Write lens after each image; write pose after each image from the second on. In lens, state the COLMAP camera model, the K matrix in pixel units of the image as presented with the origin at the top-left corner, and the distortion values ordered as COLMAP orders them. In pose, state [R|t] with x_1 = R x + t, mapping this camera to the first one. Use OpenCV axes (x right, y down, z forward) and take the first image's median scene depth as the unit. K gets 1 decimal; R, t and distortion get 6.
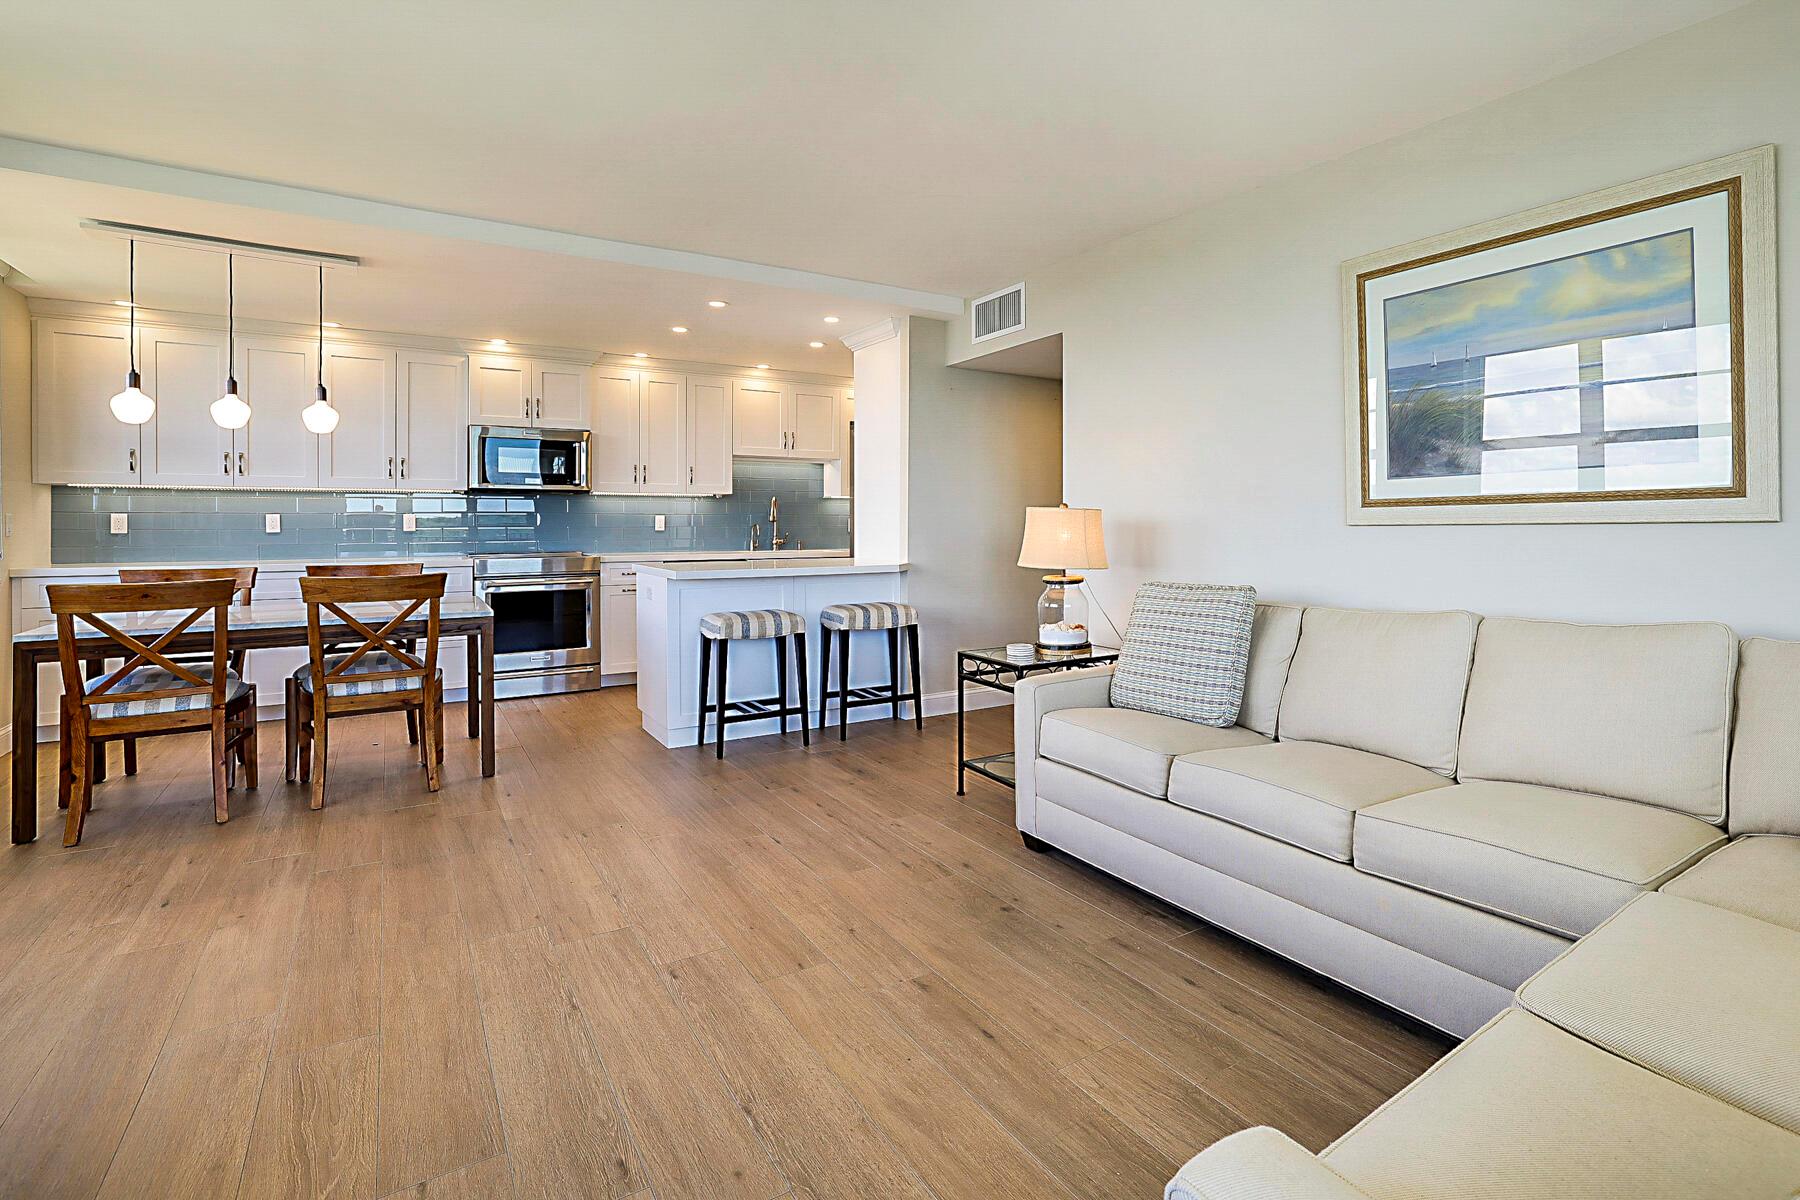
lens RADIAL K [[900.5, 0, 1001.3], [0, 900.5, 520.3], [0, 0, 1]] dist [-0.036248, 0.011680]
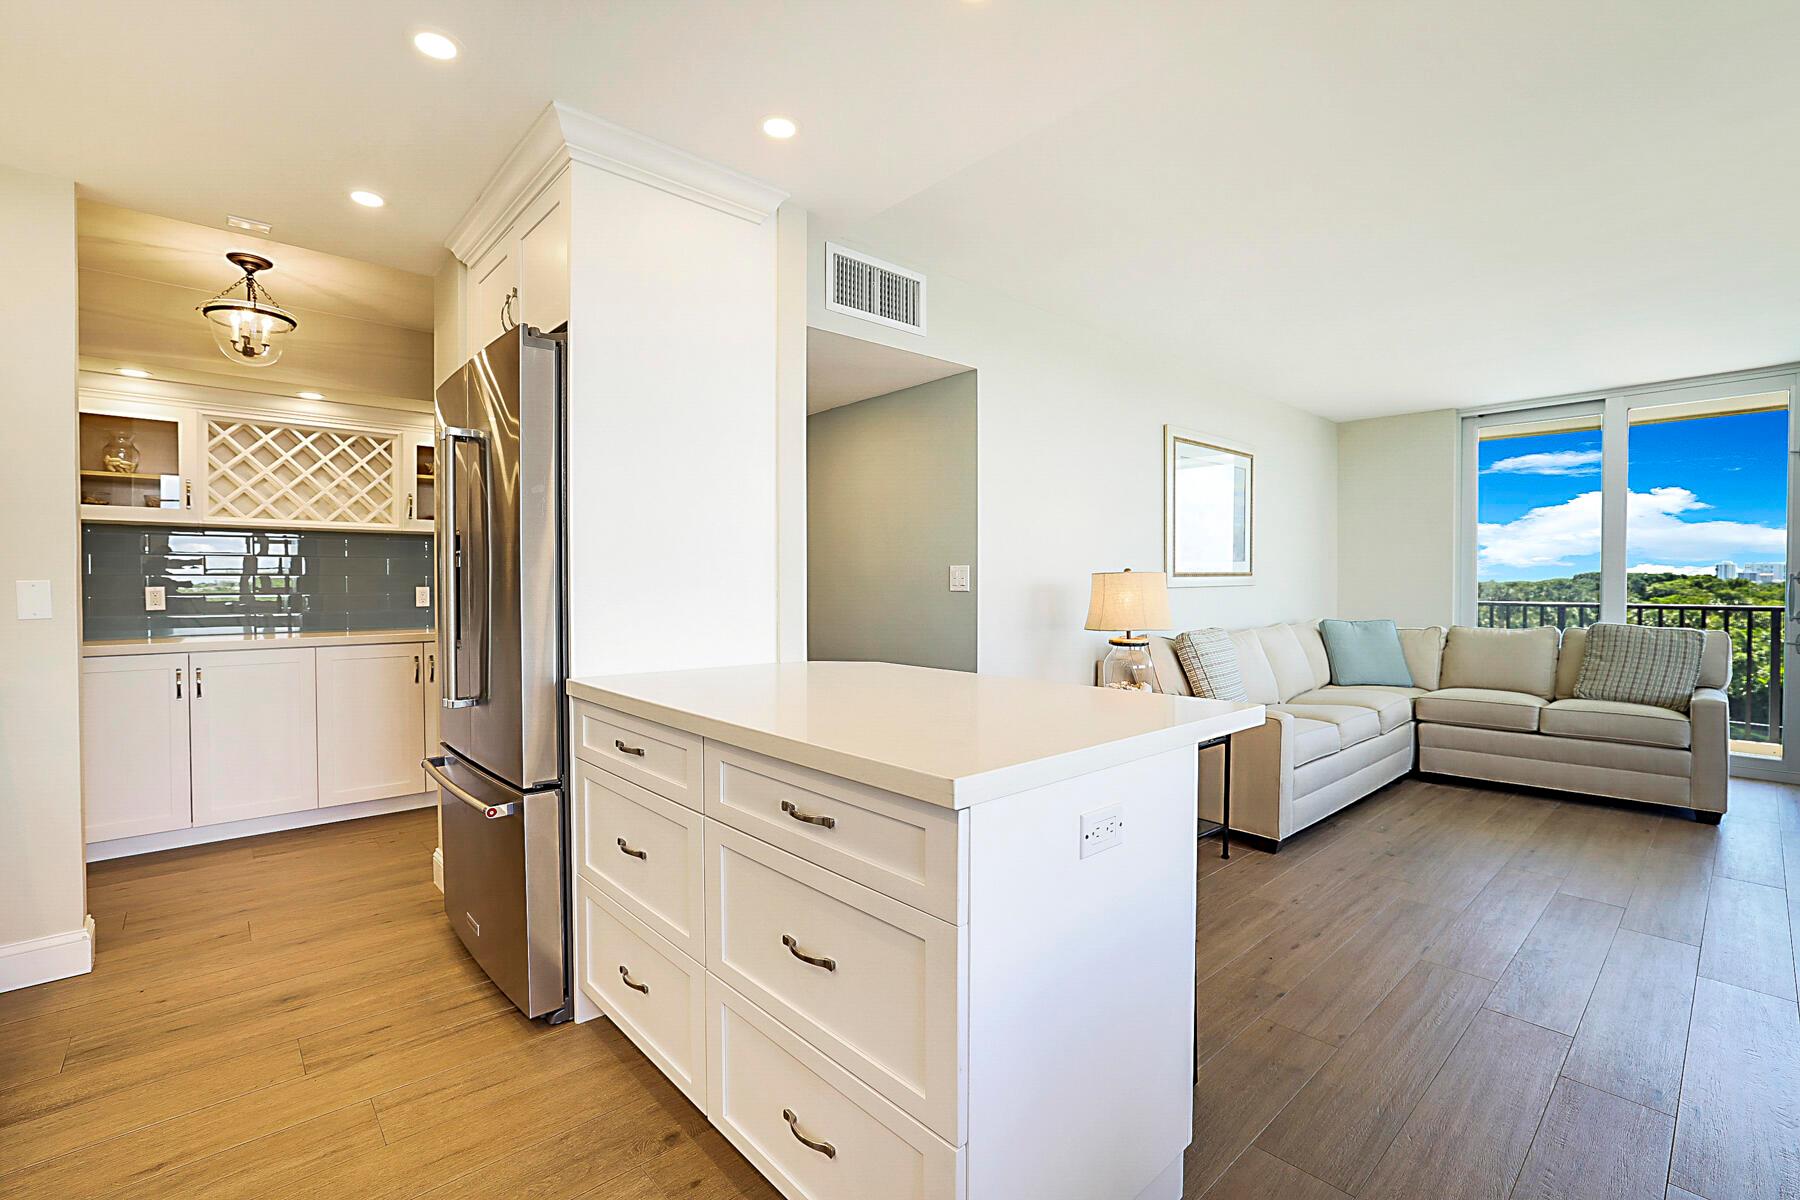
lens RADIAL K [[788.5, 0, 904.8], [0, 788.5, 598.3], [0, 0, 1]] dist [-0.029338, 0.007834]
pose [[-0.128838, -0.015811, 0.991540, -0.748096], [-0.000797, 0.999874, 0.015841, 0.001048], [-0.991665, 0.001251, -0.128834, 1.280275]]
